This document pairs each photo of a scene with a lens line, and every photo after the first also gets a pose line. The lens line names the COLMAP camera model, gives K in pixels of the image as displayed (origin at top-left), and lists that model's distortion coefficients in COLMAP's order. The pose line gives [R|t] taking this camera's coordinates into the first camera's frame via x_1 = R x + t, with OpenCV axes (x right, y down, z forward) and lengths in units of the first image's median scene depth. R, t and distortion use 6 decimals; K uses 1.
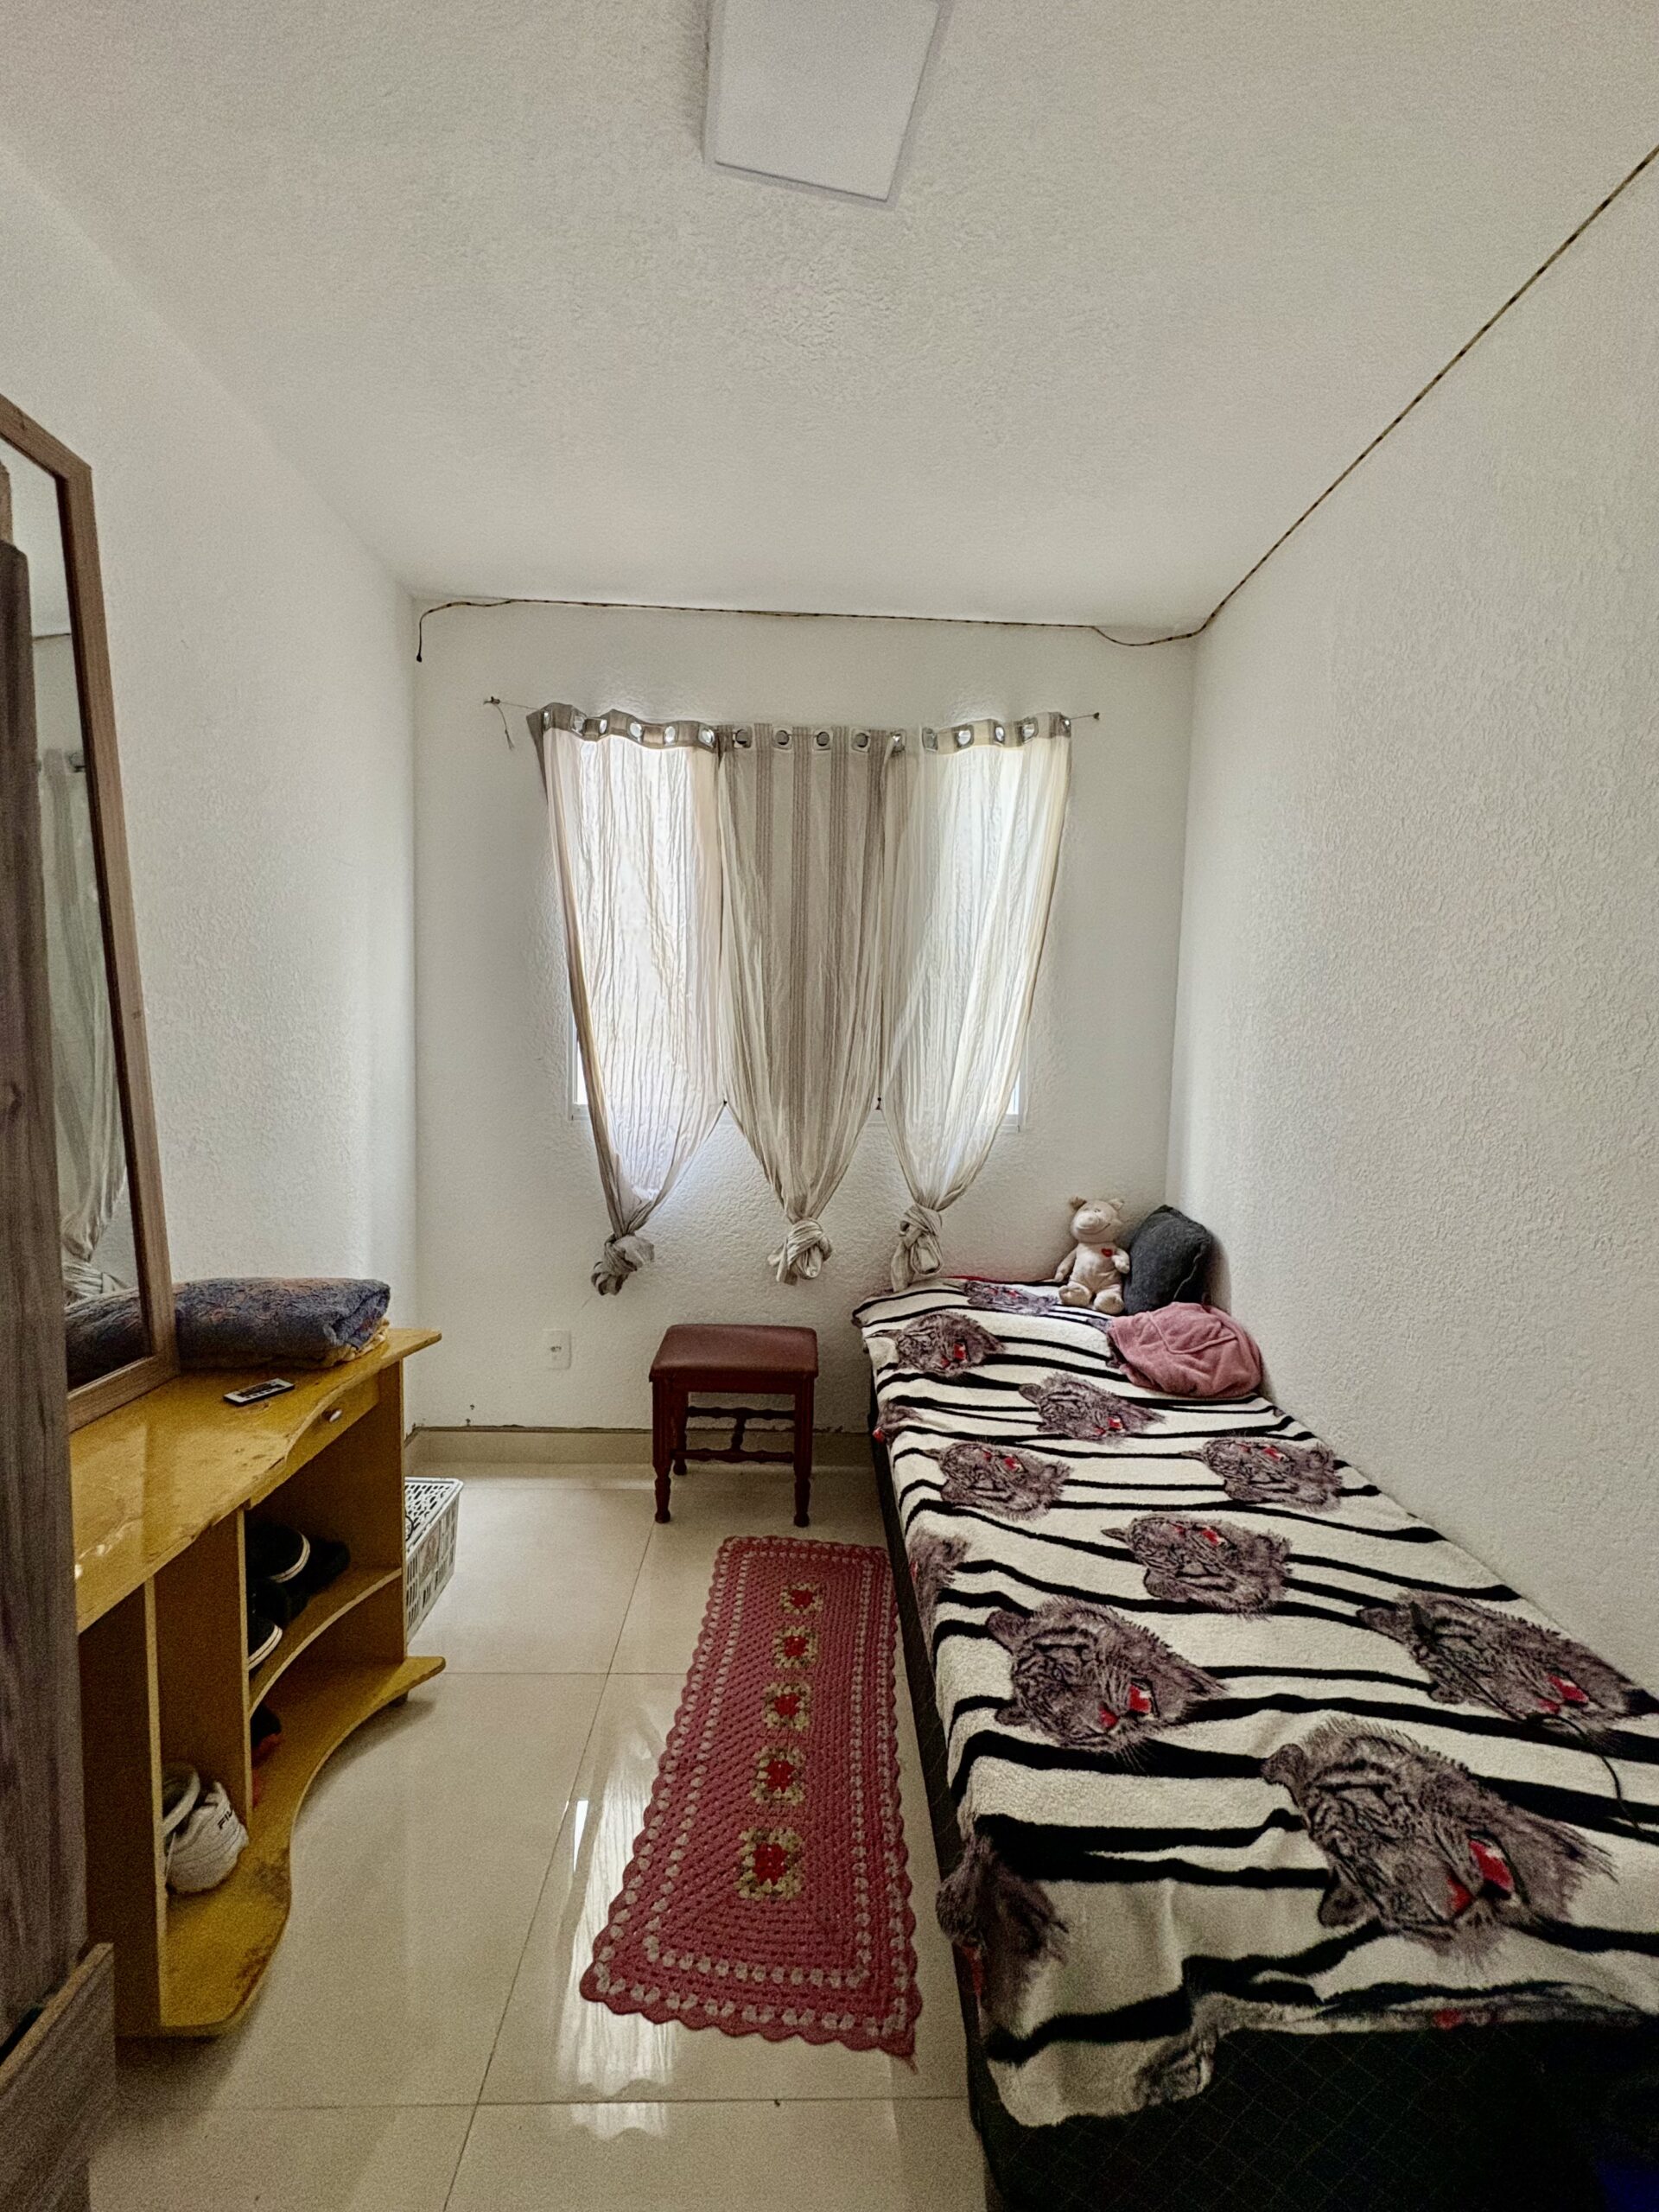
lens RADIAL K [[878.1, 0, 829.5], [0, 878.1, 1106.0], [0, 0, 1]] dist [-0.003994, 0.000722]
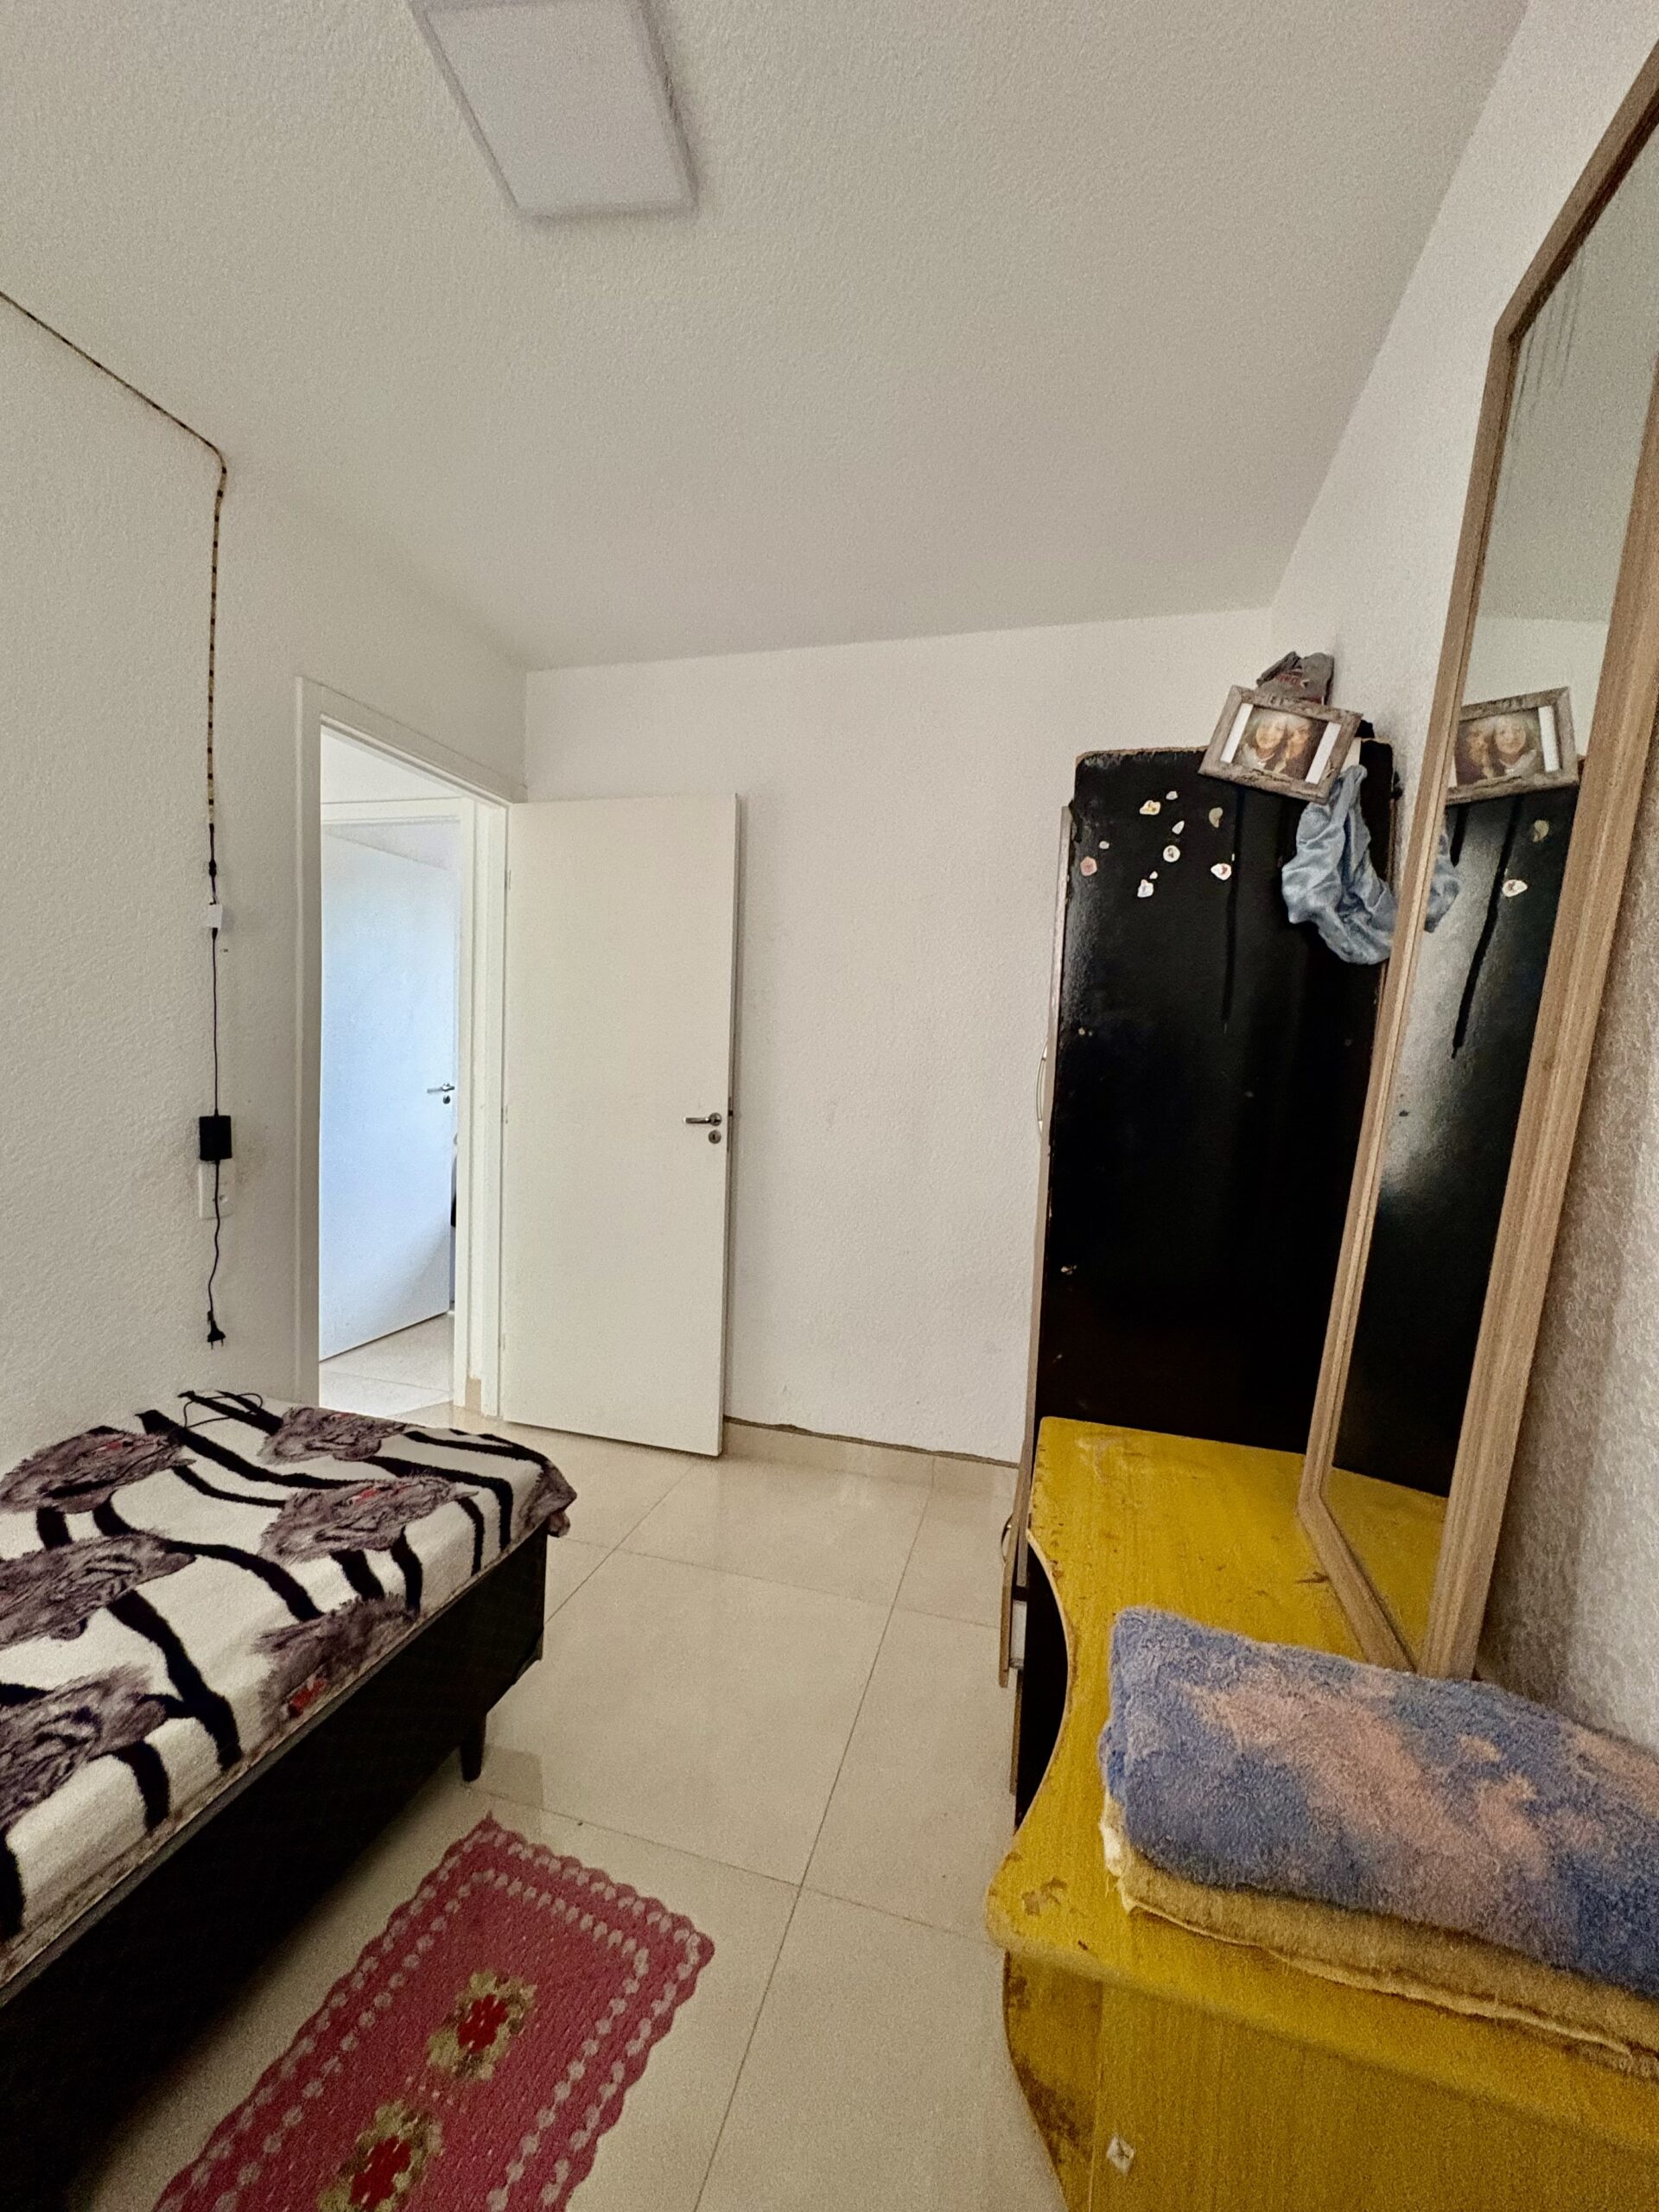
lens RADIAL K [[878.1, 0, 829.5], [0, 878.1, 1106.0], [0, 0, 1]] dist [-0.003994, 0.000722]
pose [[-0.953303, -0.085391, 0.289692, -0.519241], [-0.043880, 0.988180, 0.146881, -0.127967], [-0.298810, 0.127311, -0.945782, 1.488515]]
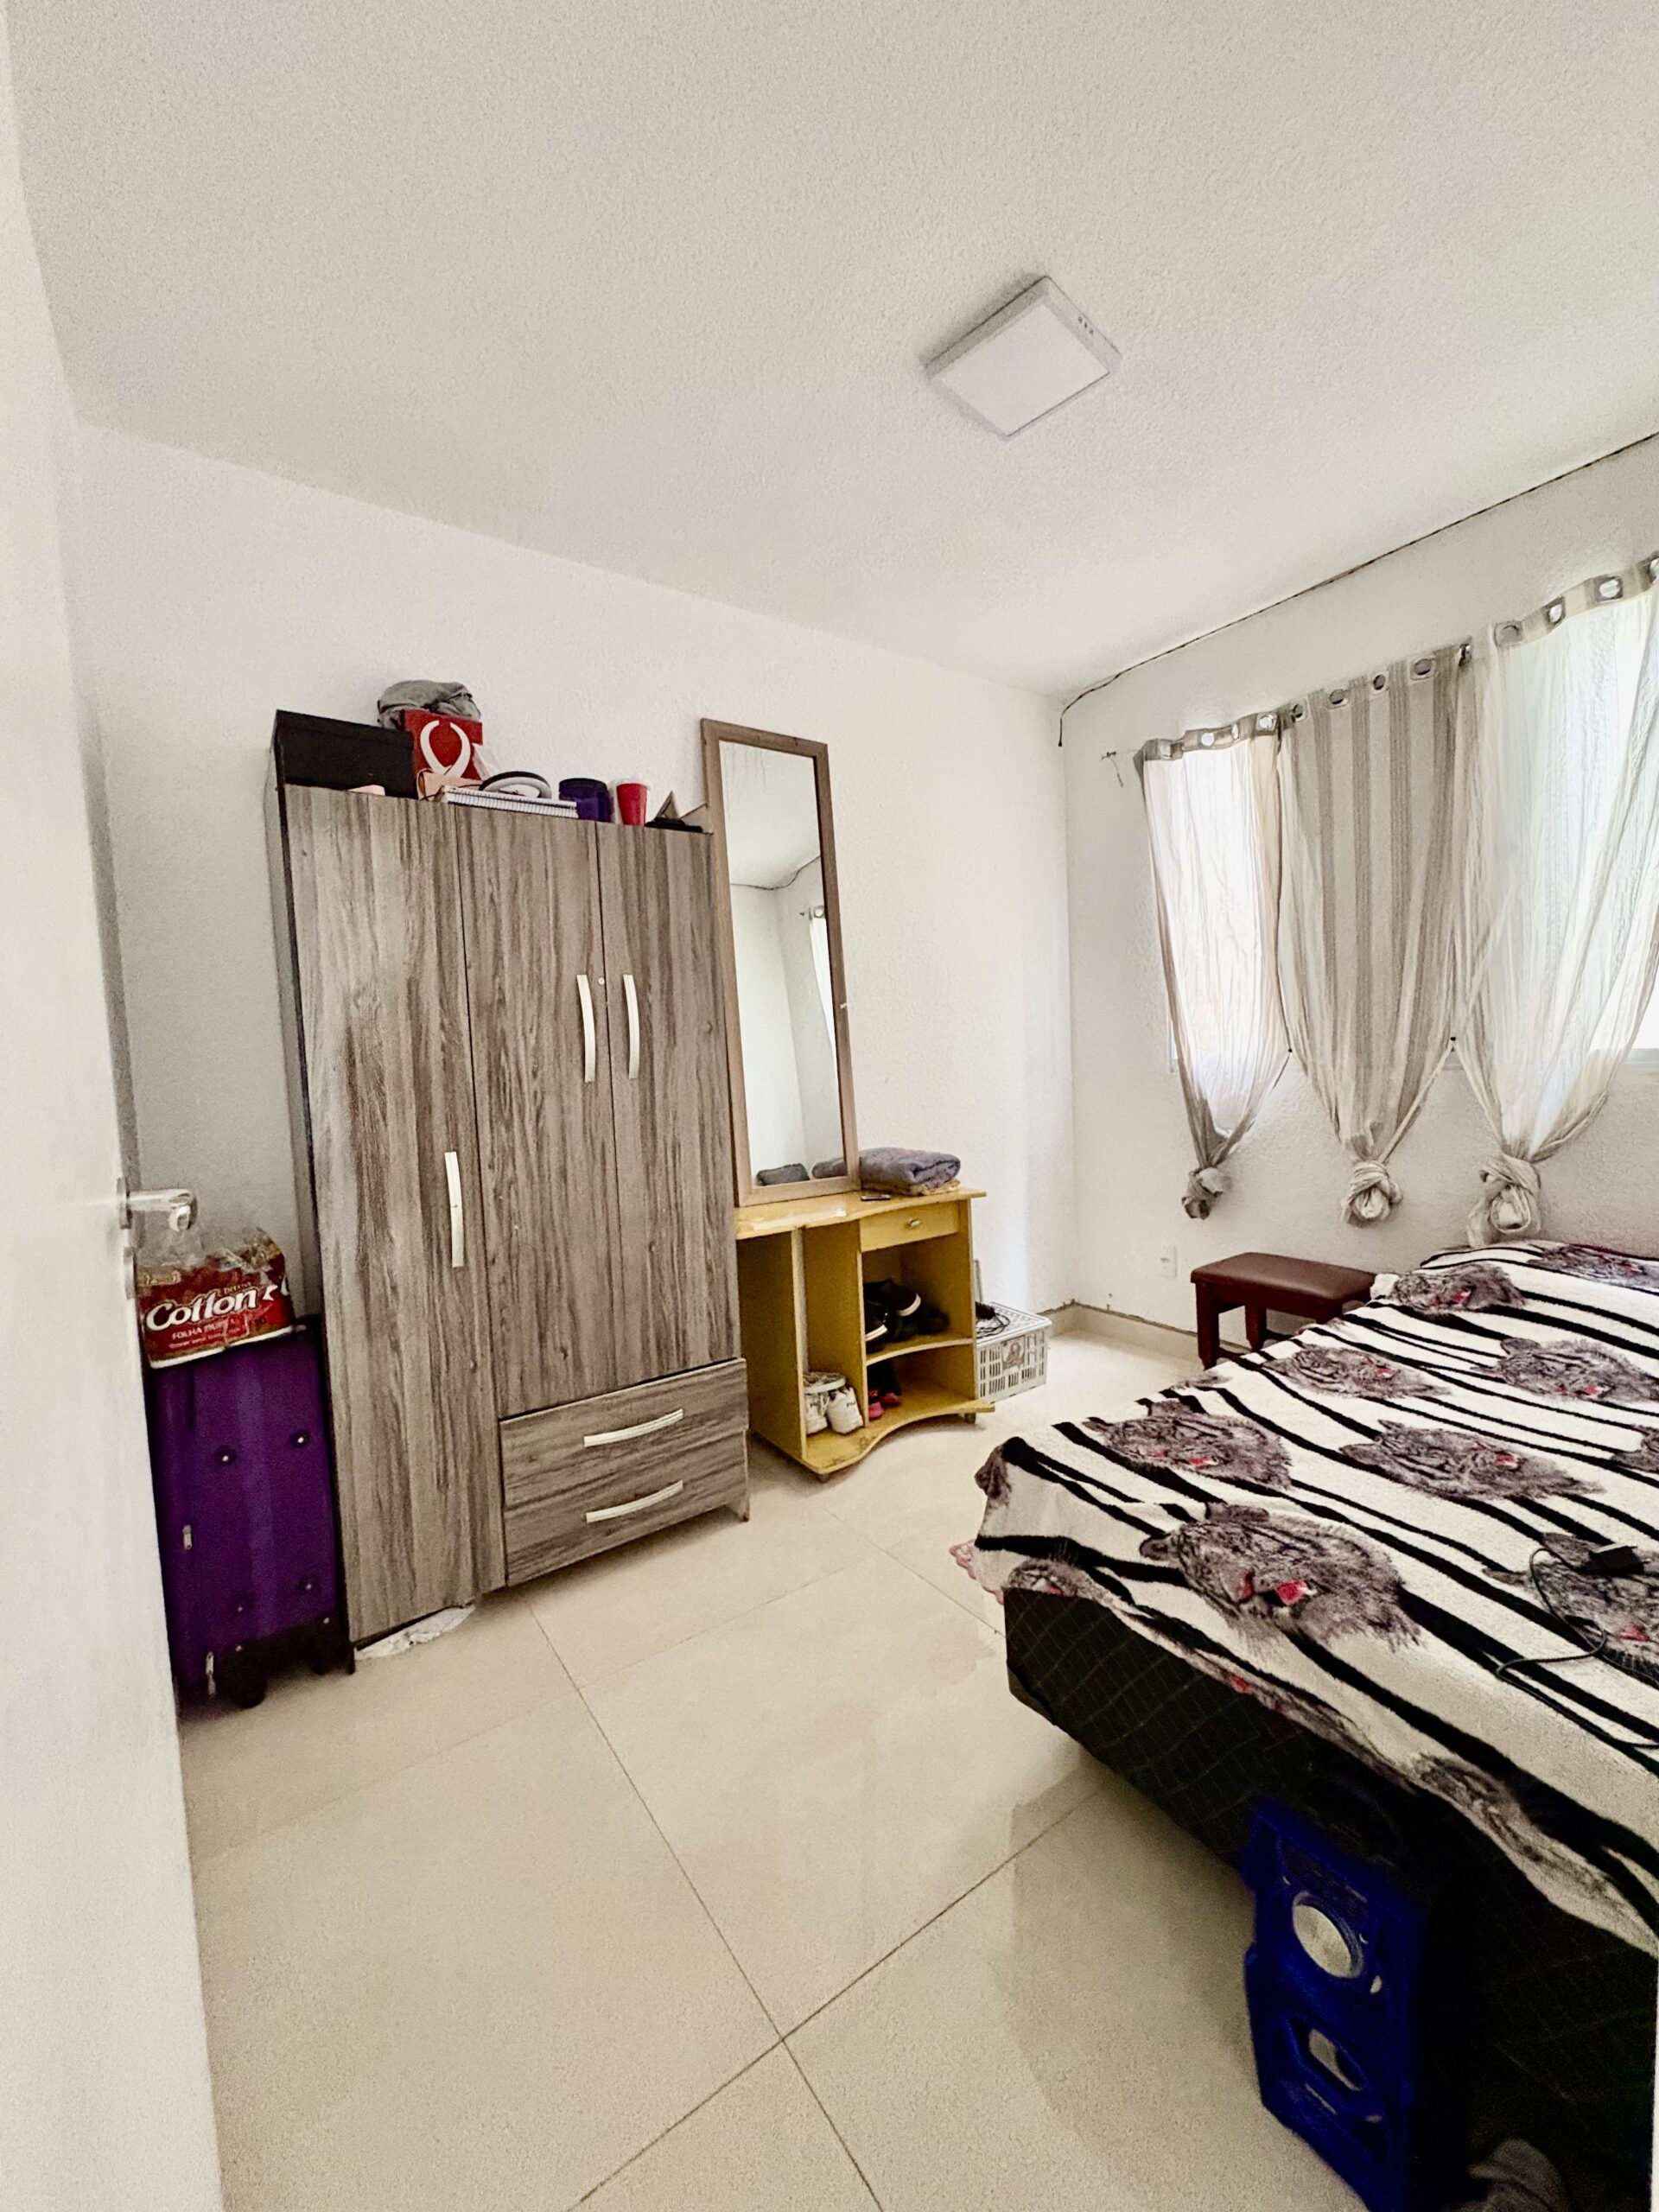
lens RADIAL K [[878.1, 0, 829.5], [0, 878.1, 1106.0], [0, 0, 1]] dist [-0.003994, 0.000722]
pose [[0.543175, 0.001560, -0.839618, 0.831597], [-0.008352, 0.999959, -0.003545, 0.125533], [0.839578, 0.008938, 0.543166, -0.110513]]
